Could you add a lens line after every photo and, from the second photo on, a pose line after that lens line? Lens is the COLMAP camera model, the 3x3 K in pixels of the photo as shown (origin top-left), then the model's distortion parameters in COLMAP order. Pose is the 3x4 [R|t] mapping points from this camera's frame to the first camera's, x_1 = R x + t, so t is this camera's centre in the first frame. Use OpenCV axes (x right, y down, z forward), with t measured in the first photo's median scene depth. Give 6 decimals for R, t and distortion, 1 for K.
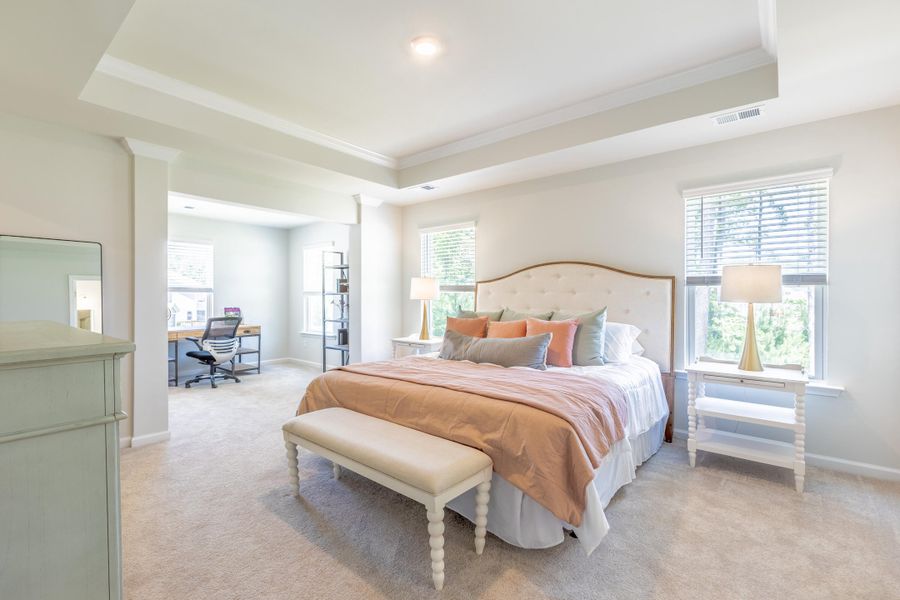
lens RADIAL K [[393.5, 0, 442.7], [0, 393.5, 302.5], [0, 0, 1]] dist [0.002128, 0.000112]
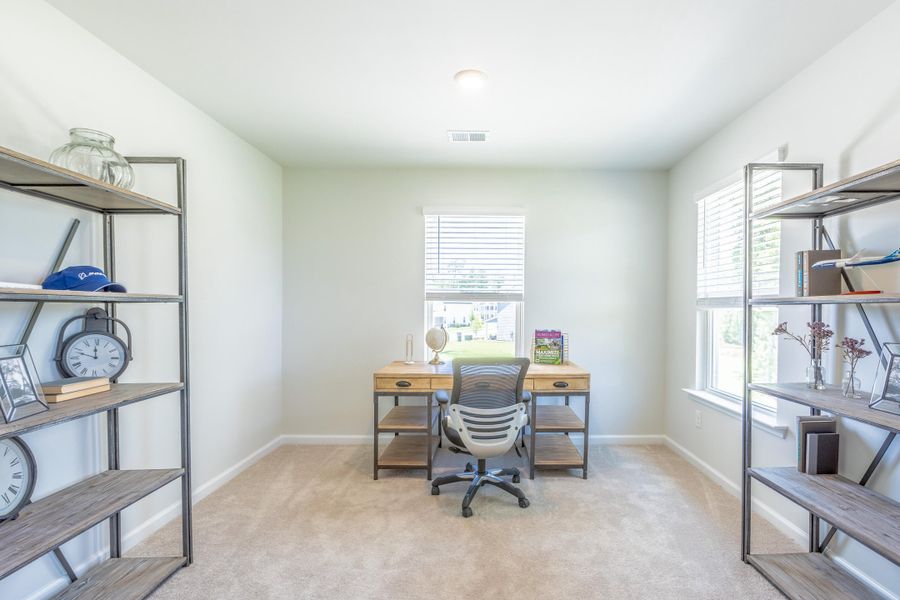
lens RADIAL K [[405.4, 0, 503.0], [0, 405.4, 312.4], [0, 0, 1]] dist [0.018411, 0.000006]
pose [[0.660416, 0.010305, -0.750829, -0.180810], [-0.014018, 0.999901, 0.001394, -0.010600], [0.750769, 0.009605, 0.660495, 0.621654]]
